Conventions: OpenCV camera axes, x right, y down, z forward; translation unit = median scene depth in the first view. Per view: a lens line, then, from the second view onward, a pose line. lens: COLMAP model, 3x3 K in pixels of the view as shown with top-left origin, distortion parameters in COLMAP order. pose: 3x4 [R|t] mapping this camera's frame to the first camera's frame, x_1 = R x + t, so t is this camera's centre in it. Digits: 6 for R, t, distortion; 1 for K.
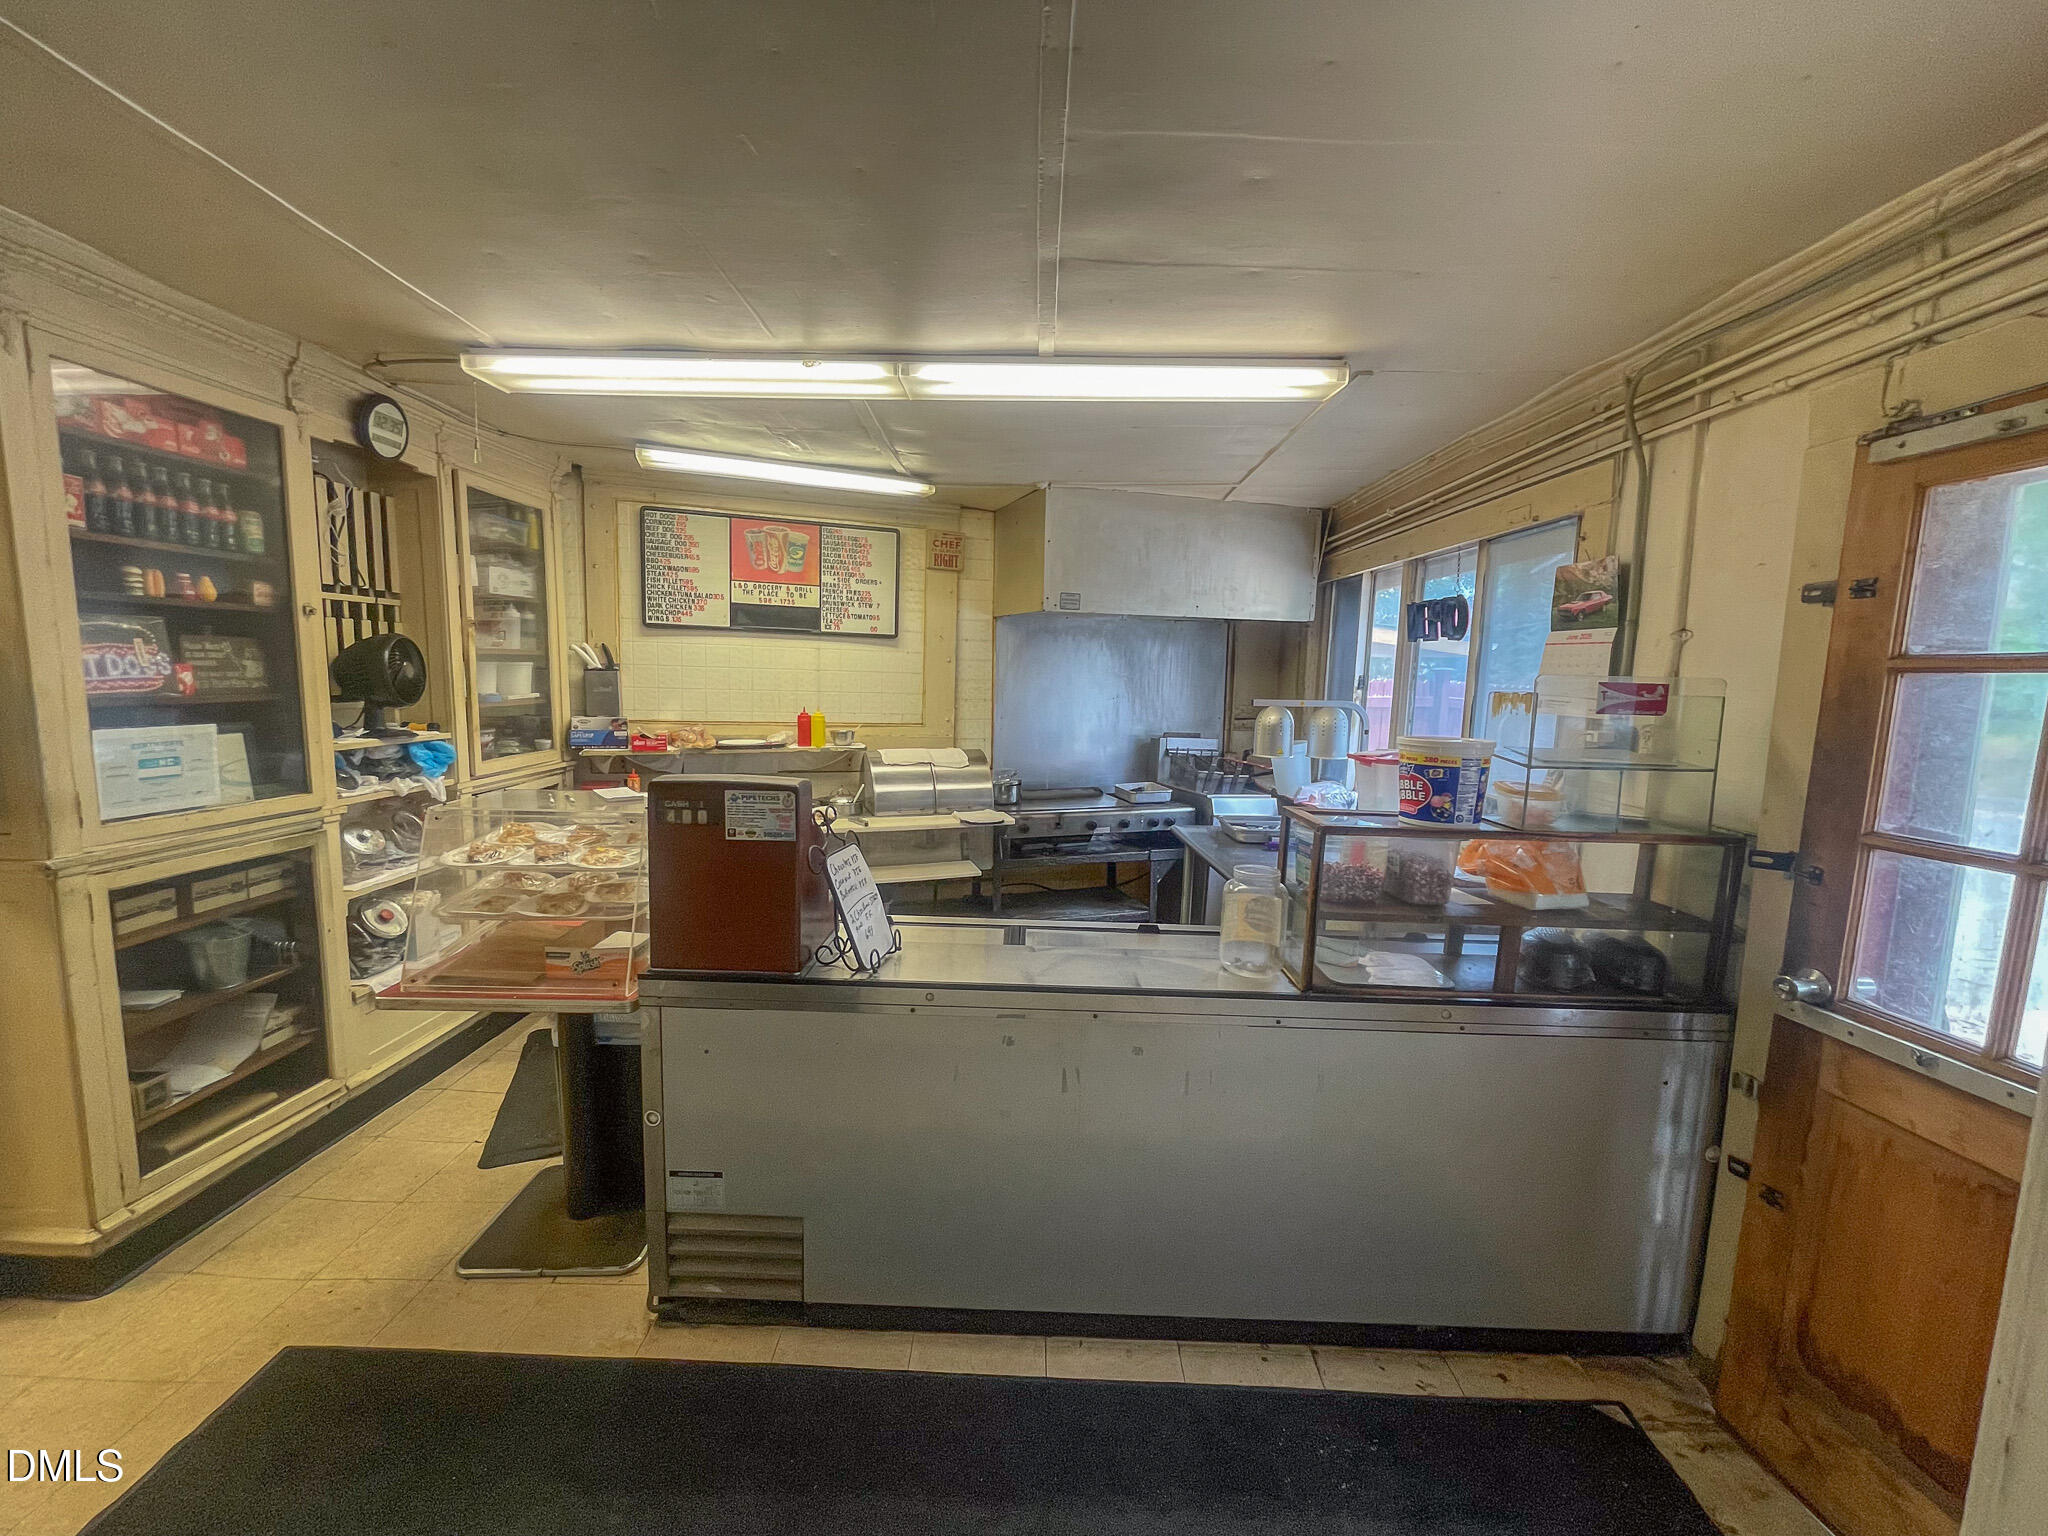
lens RADIAL K [[829.2, 0, 1021.3], [0, 829.2, 770.9], [0, 0, 1]] dist [-0.002513, -0.000151]
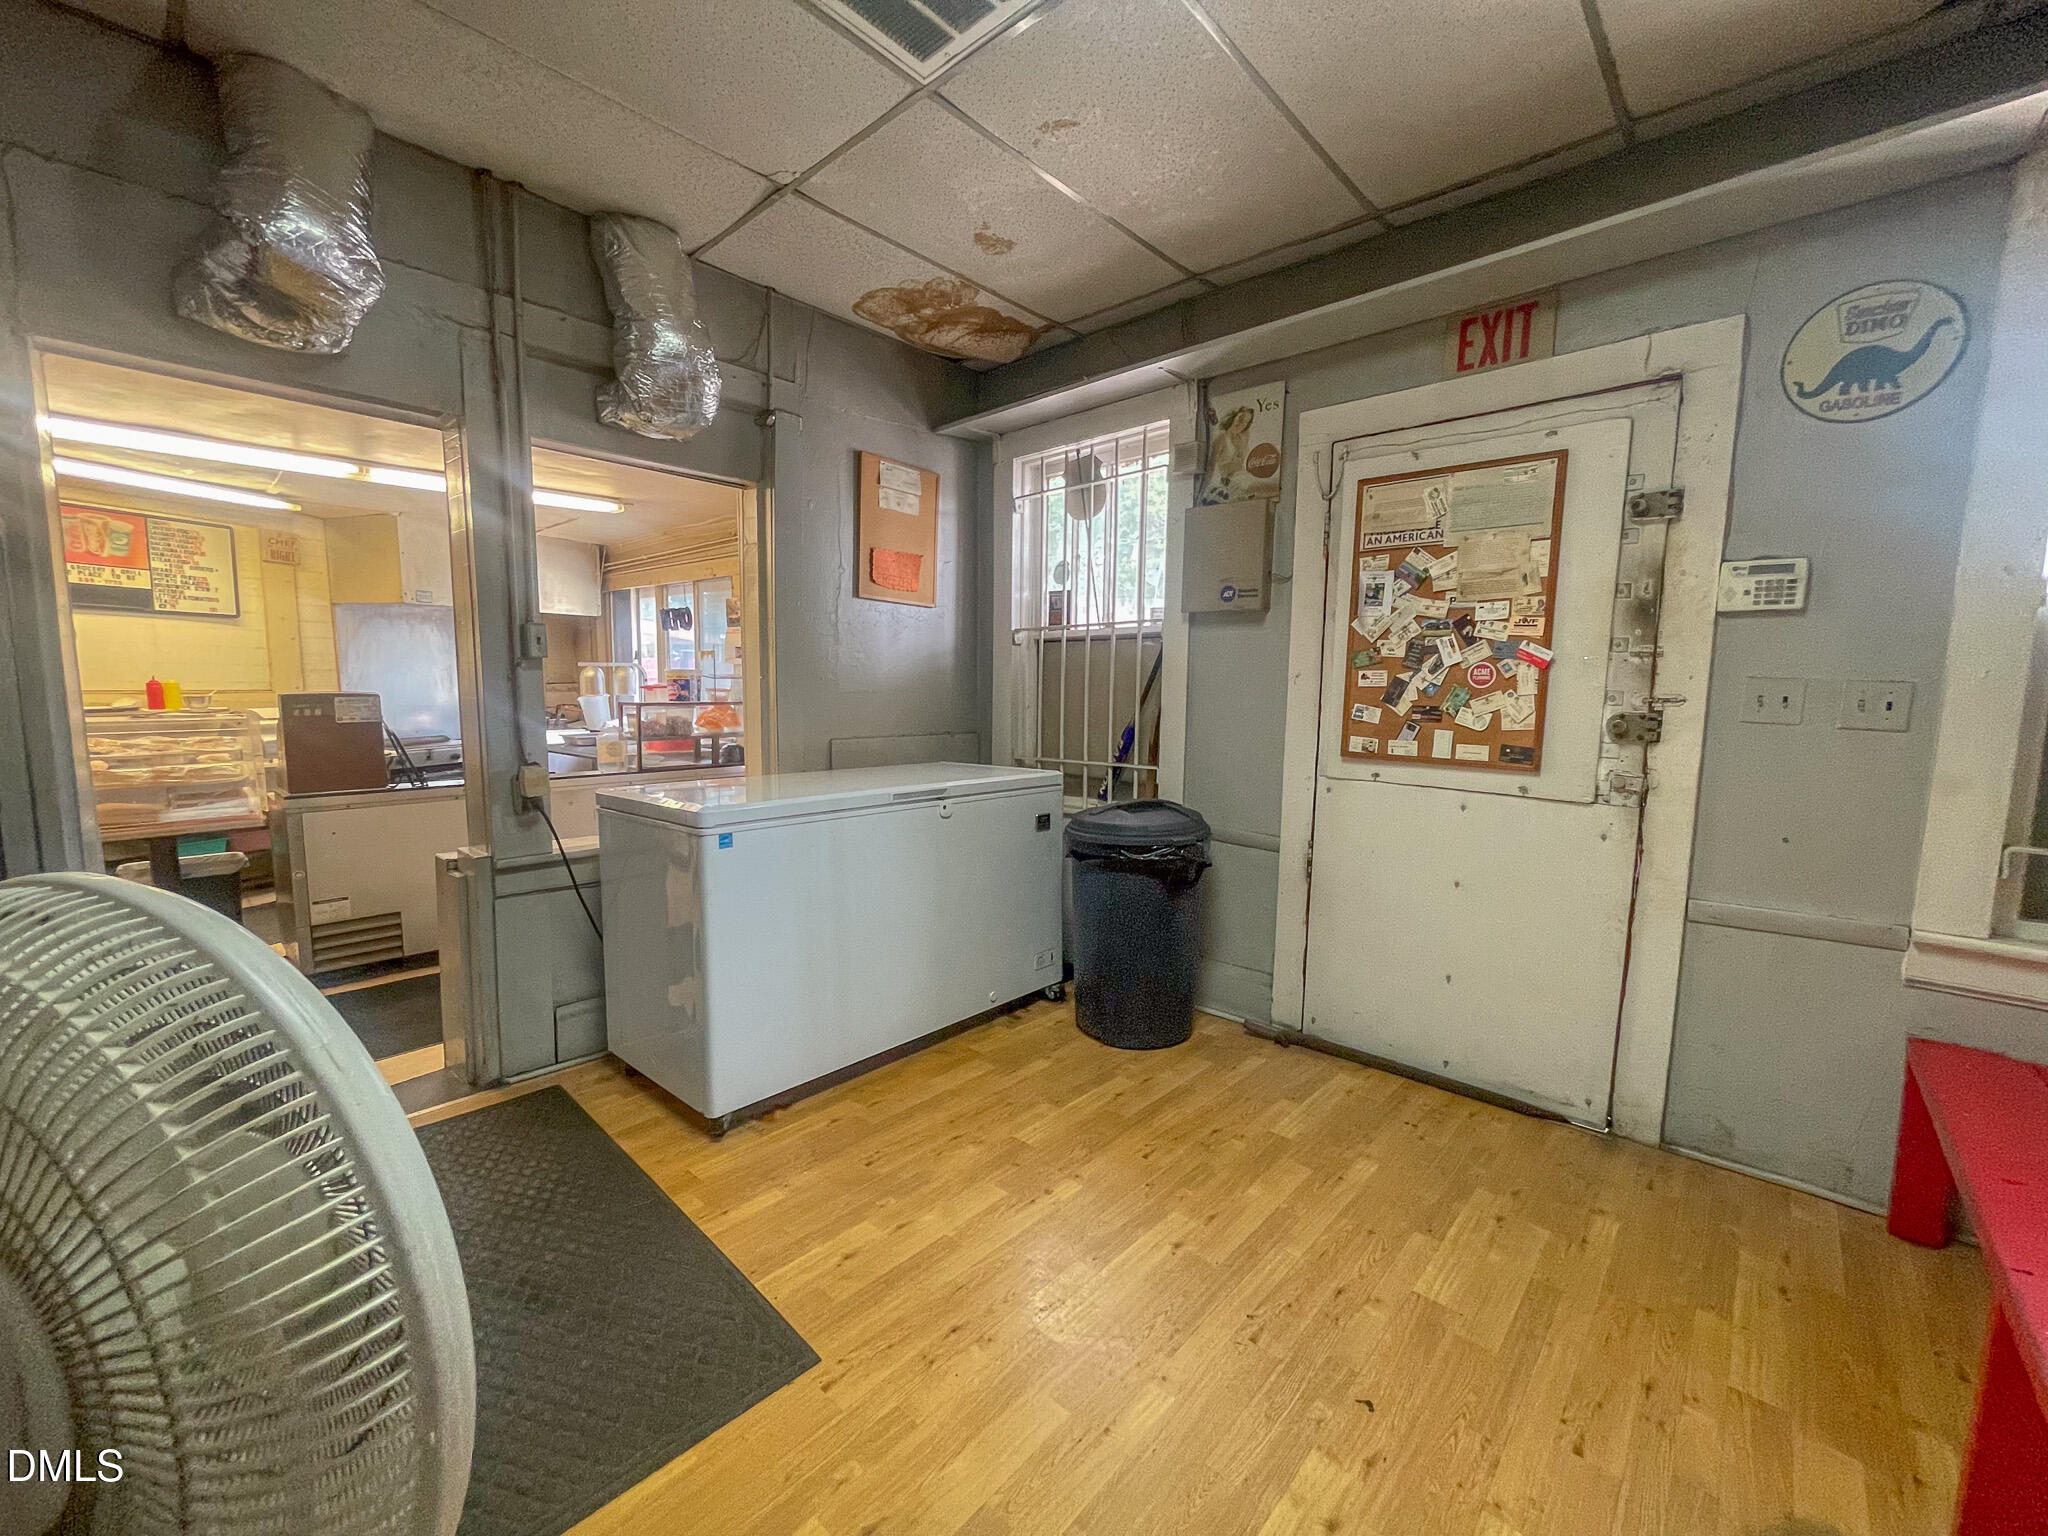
lens RADIAL K [[829.2, 0, 1021.3], [0, 829.2, 770.9], [0, 0, 1]] dist [-0.002513, -0.000151]
pose [[0.666754, -0.101210, 0.738374, -0.422151], [0.092201, 0.994327, 0.053036, 0.139374], [-0.739553, 0.032717, 0.672303, -0.878149]]
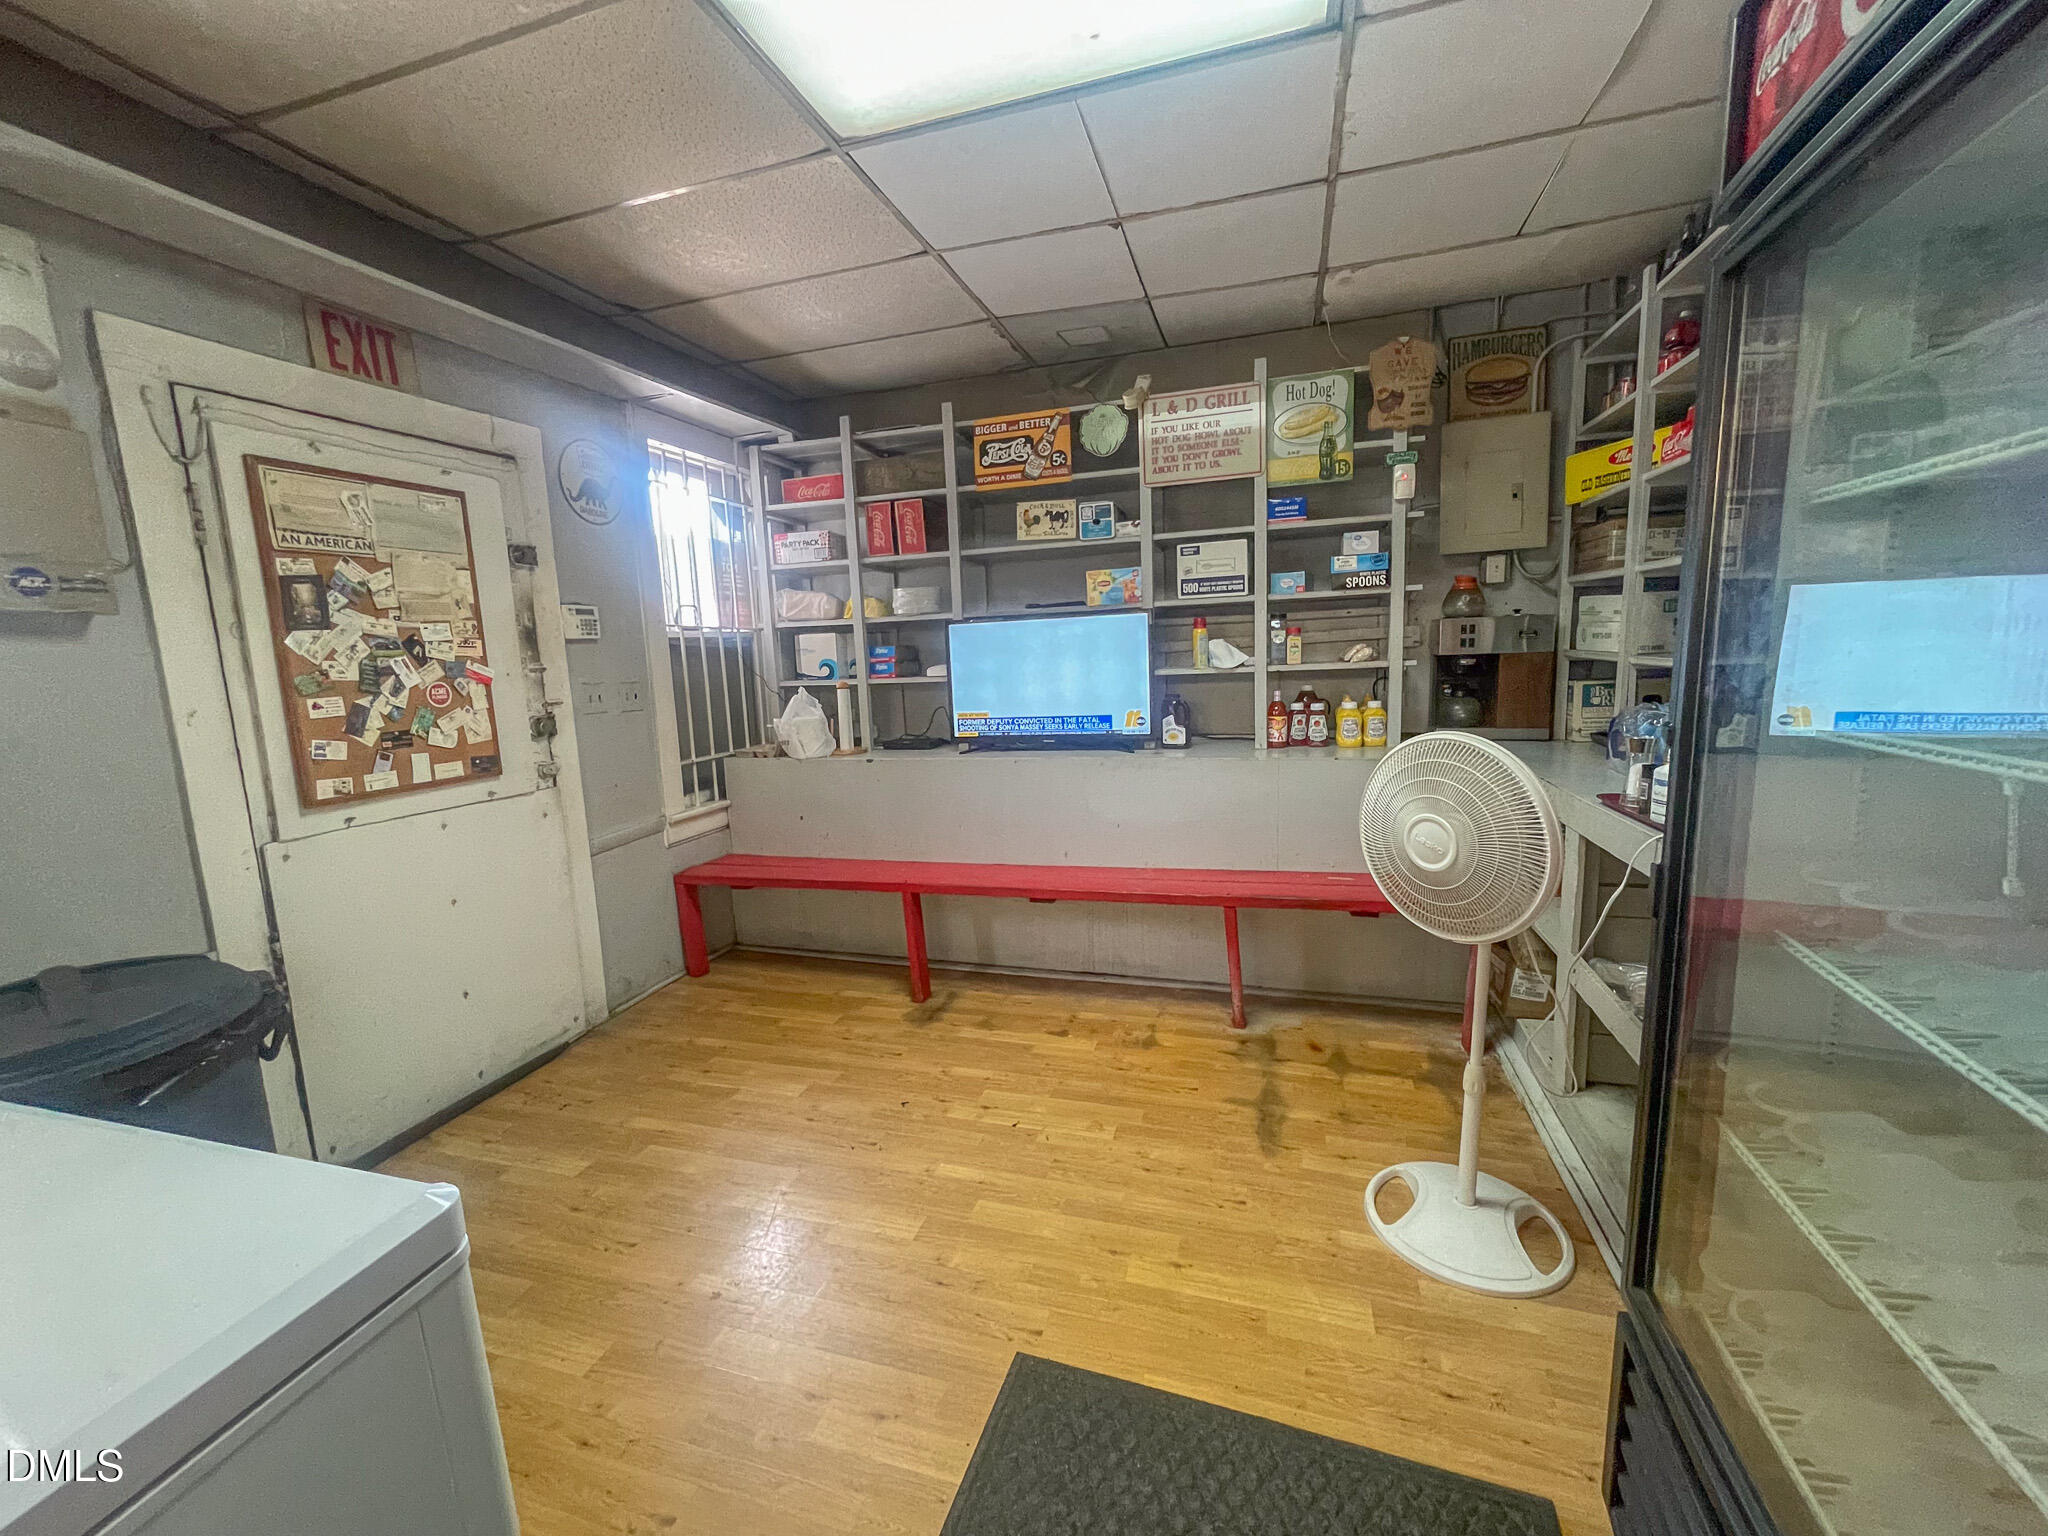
lens RADIAL K [[829.2, 0, 1021.3], [0, 829.2, 770.9], [0, 0, 1]] dist [-0.002513, -0.000151]
pose [[-0.958787, -0.034543, 0.282019, -0.312237], [0.044063, 0.962496, 0.267695, 0.013047], [-0.280689, 0.269089, -0.921306, -0.079869]]
